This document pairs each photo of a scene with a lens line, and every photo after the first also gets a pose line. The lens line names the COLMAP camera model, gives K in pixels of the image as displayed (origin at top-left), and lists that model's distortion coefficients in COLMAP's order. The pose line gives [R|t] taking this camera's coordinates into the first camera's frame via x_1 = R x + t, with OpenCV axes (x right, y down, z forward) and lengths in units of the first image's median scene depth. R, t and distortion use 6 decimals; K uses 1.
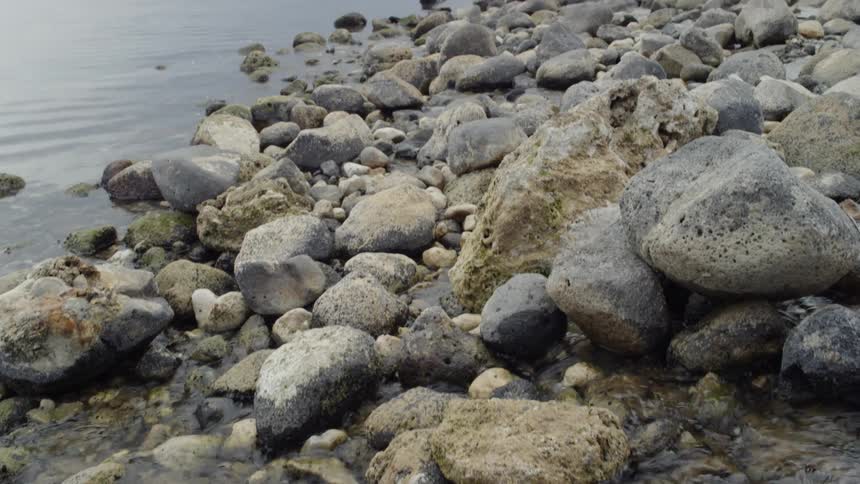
lens RADIAL K [[789.1, 0, 430.0], [0, 789.1, 242.0], [0, 0, 1]] dist [-0.081903, 0.064040]
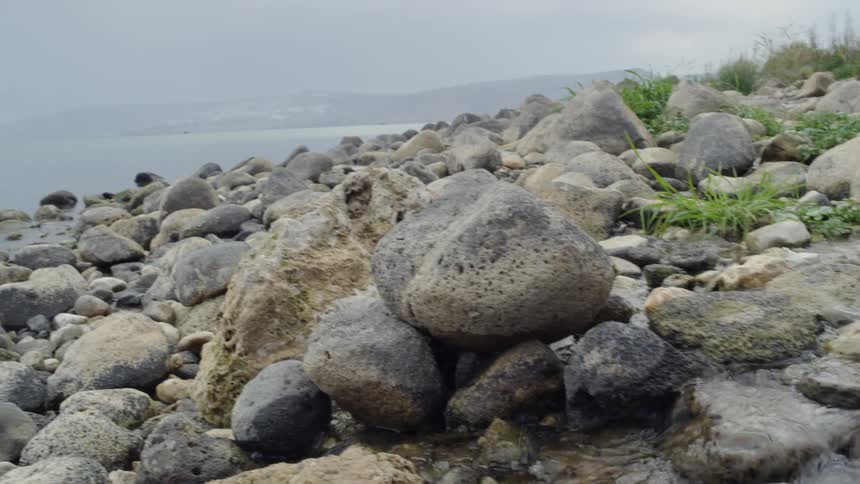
lens RADIAL K [[789.1, 0, 430.0], [0, 789.1, 242.0], [0, 0, 1]] dist [-0.081903, 0.064040]
pose [[0.938627, -0.075700, 0.336525, -0.004266], [0.149834, 0.968249, -0.200110, 0.097601], [-0.310692, 0.238252, 0.920167, 0.092815]]
